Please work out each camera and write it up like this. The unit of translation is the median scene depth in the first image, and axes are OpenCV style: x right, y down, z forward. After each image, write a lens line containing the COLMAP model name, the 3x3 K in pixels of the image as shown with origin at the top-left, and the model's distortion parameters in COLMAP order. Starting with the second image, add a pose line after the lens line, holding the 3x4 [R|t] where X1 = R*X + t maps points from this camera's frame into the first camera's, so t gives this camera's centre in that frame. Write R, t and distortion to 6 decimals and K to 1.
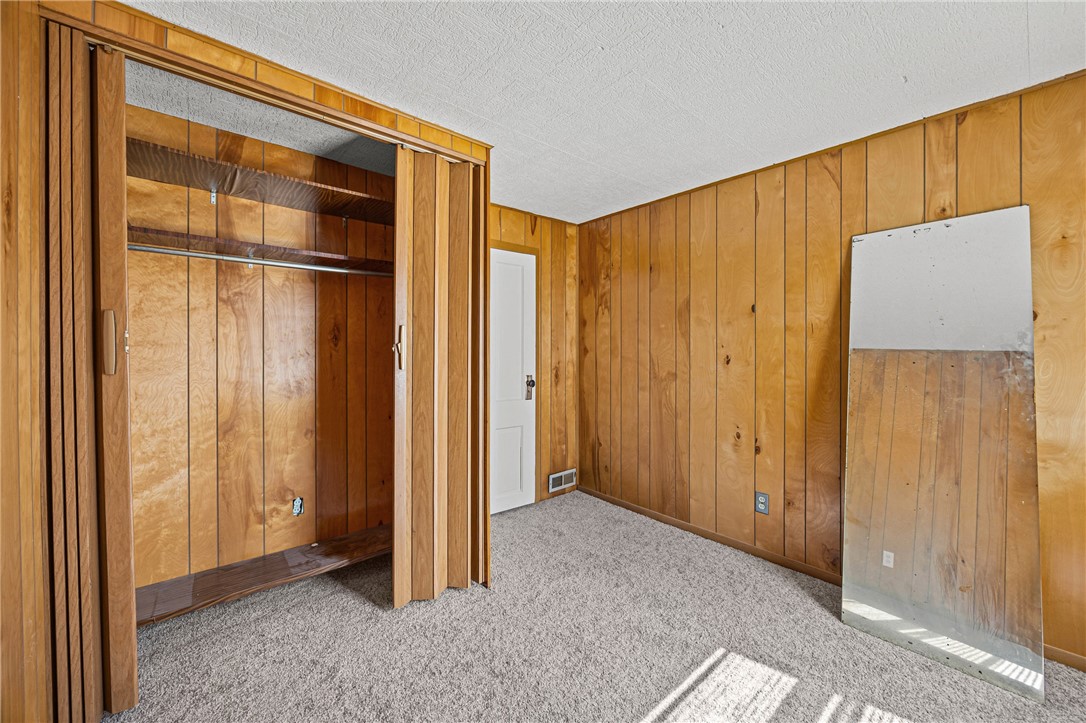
lens RADIAL K [[419.5, 0, 551.9], [0, 419.5, 342.6], [0, 0, 1]] dist [-0.001397, -0.000126]
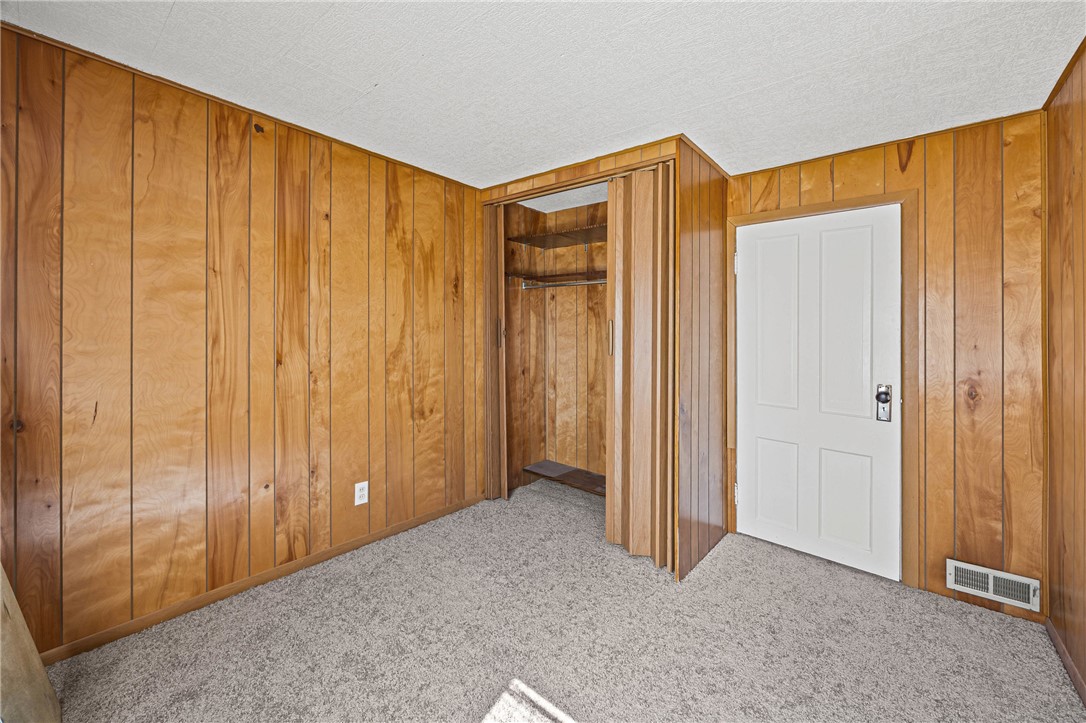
lens RADIAL K [[435.5, 0, 557.8], [0, 435.5, 331.9], [0, 0, 1]] dist [-0.000697, -0.000055]
pose [[0.179529, -0.006314, -0.983732, 0.527373], [-0.009964, 0.999916, -0.008237, 0.004047], [0.983702, 0.011281, 0.179451, 0.349165]]
